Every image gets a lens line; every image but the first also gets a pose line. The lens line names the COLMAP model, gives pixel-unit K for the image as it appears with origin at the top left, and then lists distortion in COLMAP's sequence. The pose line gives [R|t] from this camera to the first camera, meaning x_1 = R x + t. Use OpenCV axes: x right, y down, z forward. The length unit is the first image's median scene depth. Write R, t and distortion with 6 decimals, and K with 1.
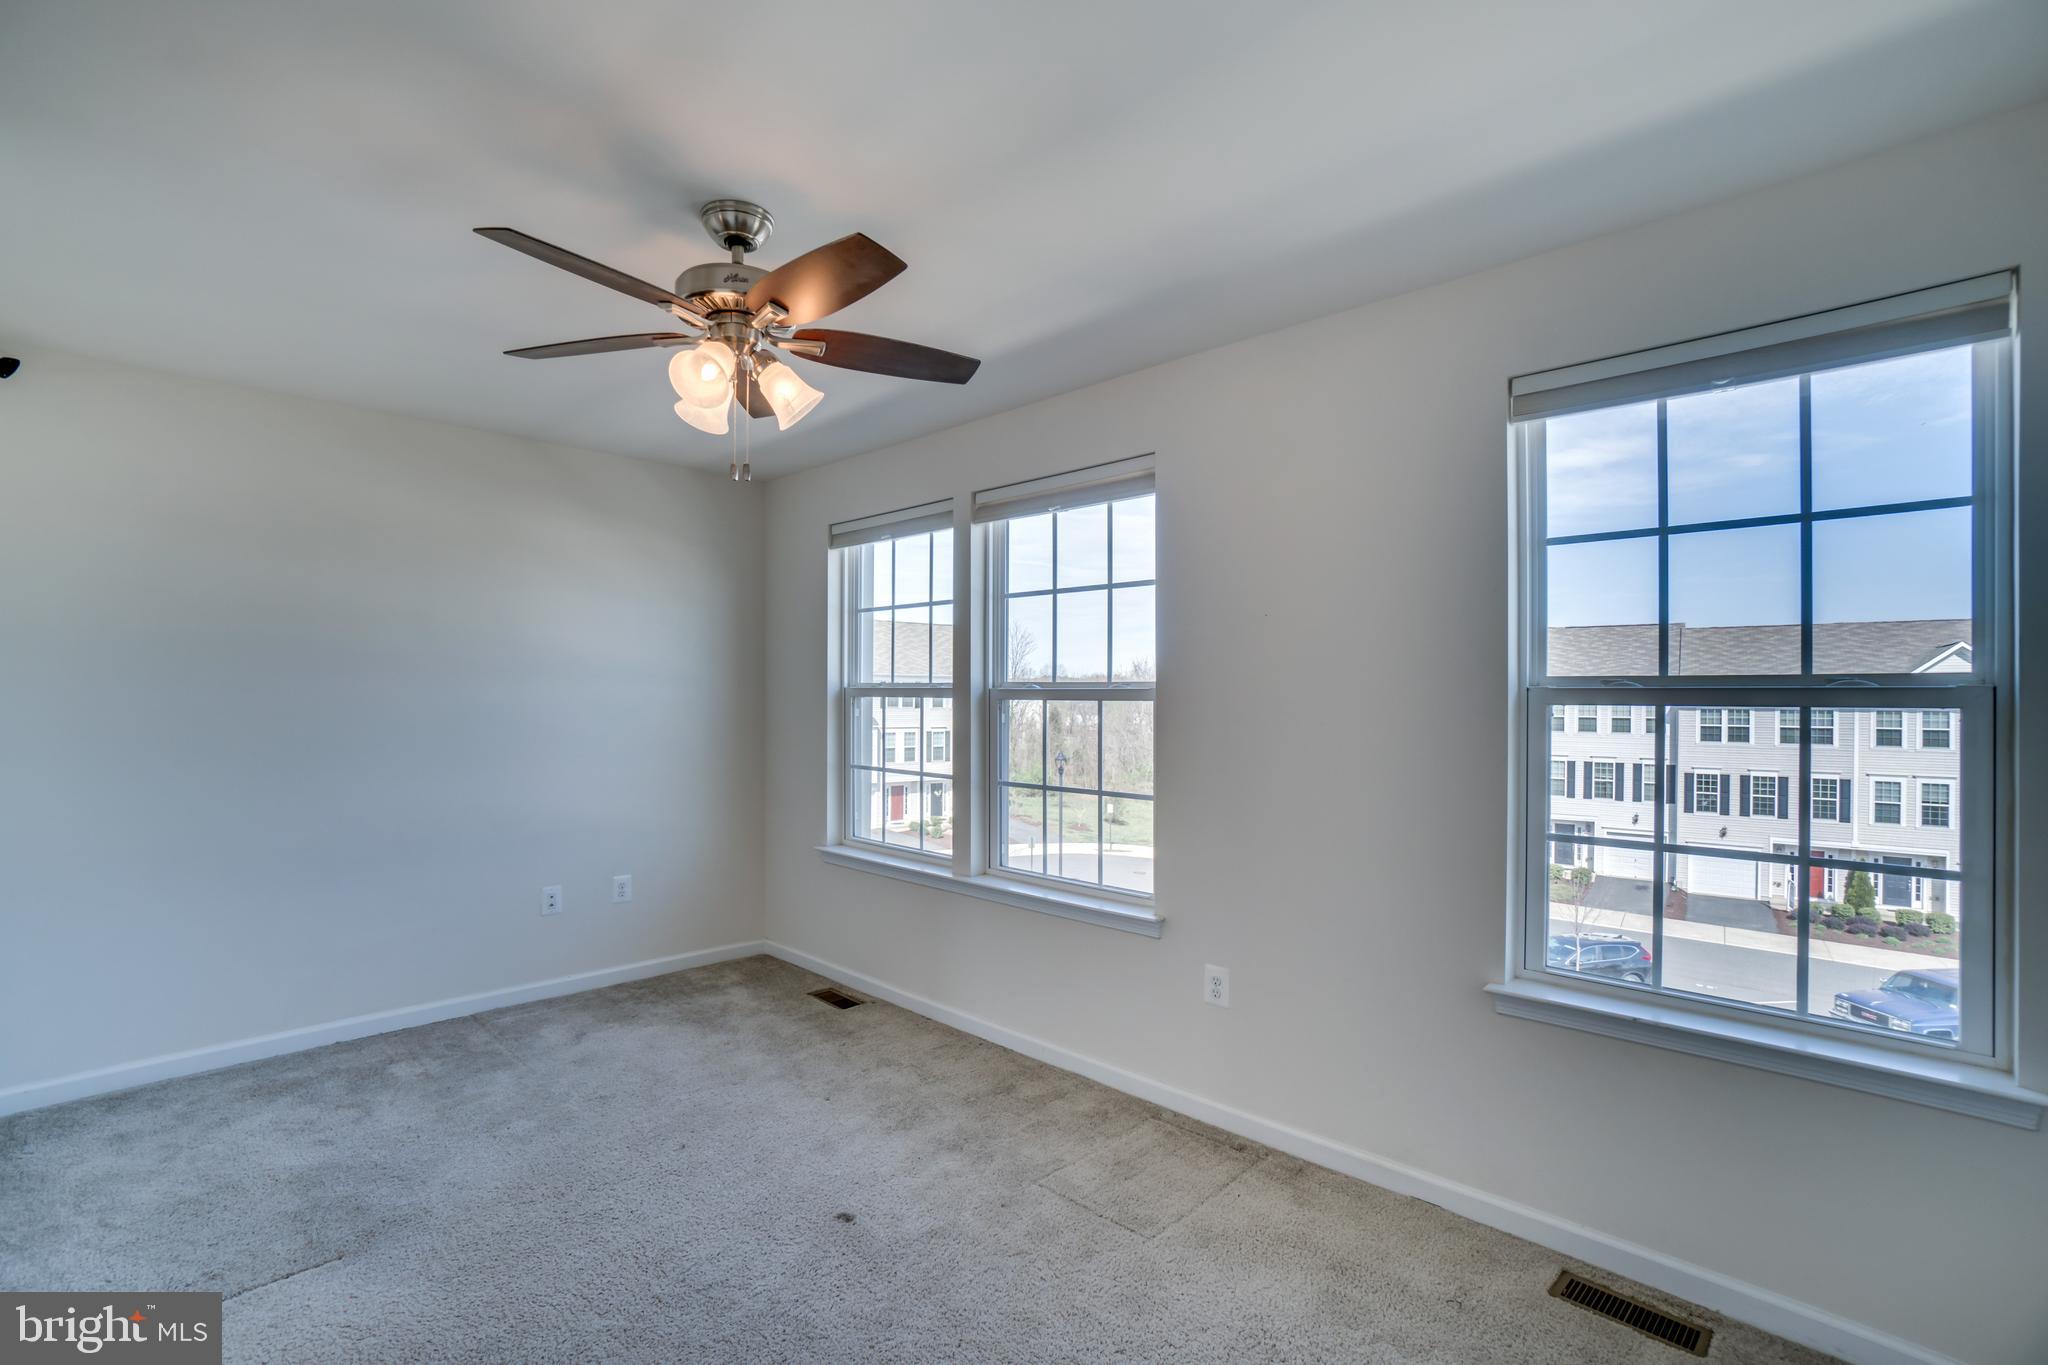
lens RADIAL K [[914.3, 0, 1014.8], [0, 914.3, 670.3], [0, 0, 1]] dist [-0.062941, 0.022777]
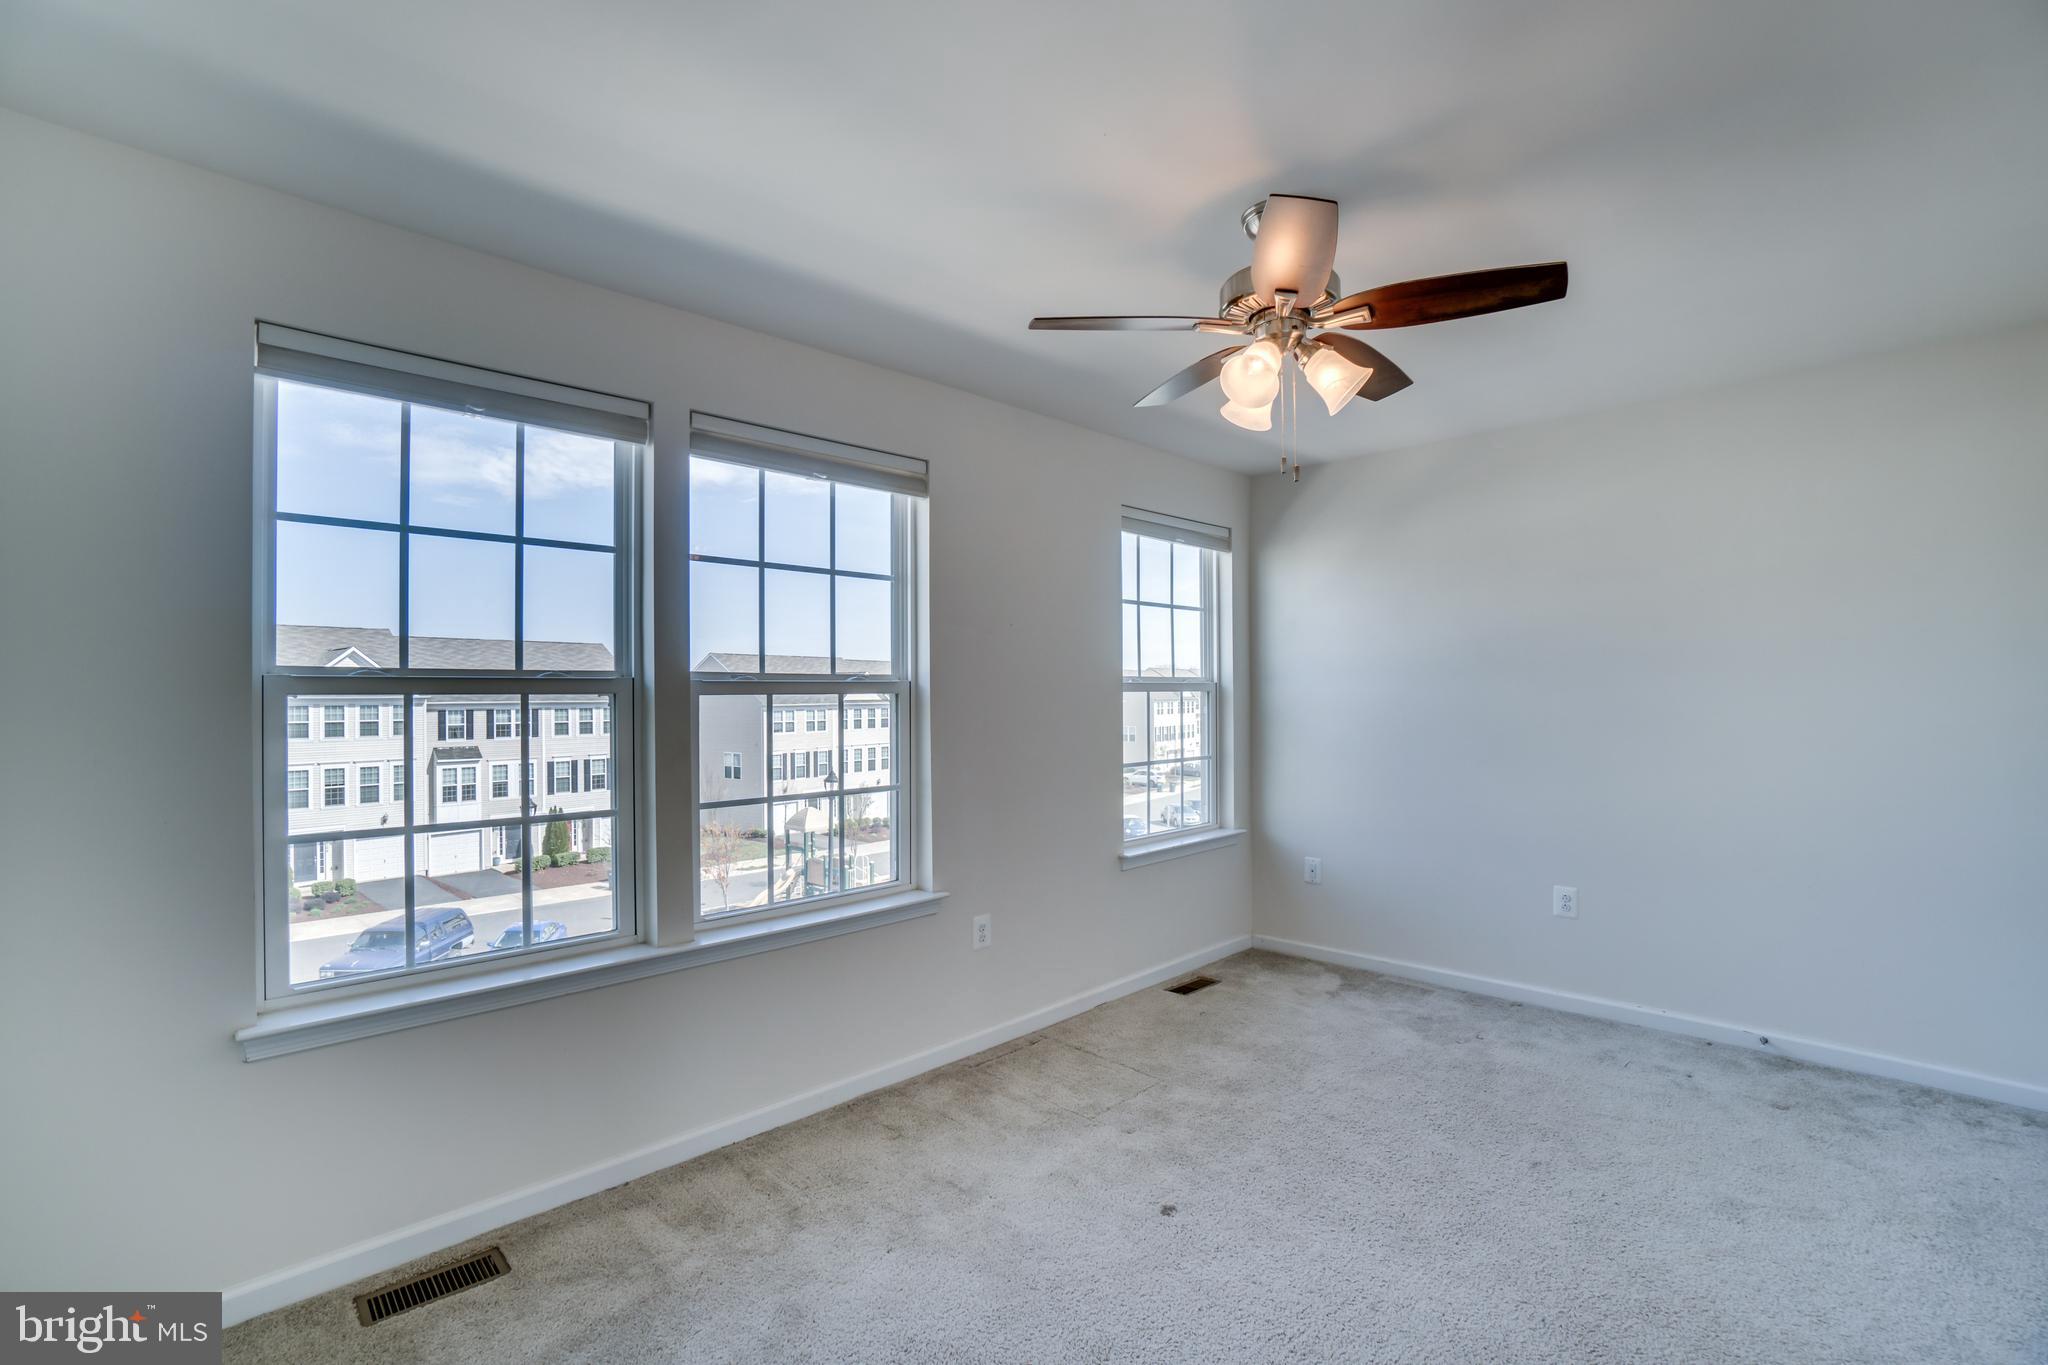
lens RADIAL K [[908.5, 0, 1004.2], [0, 908.5, 691.4], [0, 0, 1]] dist [-0.044579, 0.014963]
pose [[0.019017, -0.004049, 0.999811, -0.298953], [-0.023003, 0.999725, 0.004486, 0.007602], [-0.999555, -0.023084, 0.018918, 0.293885]]
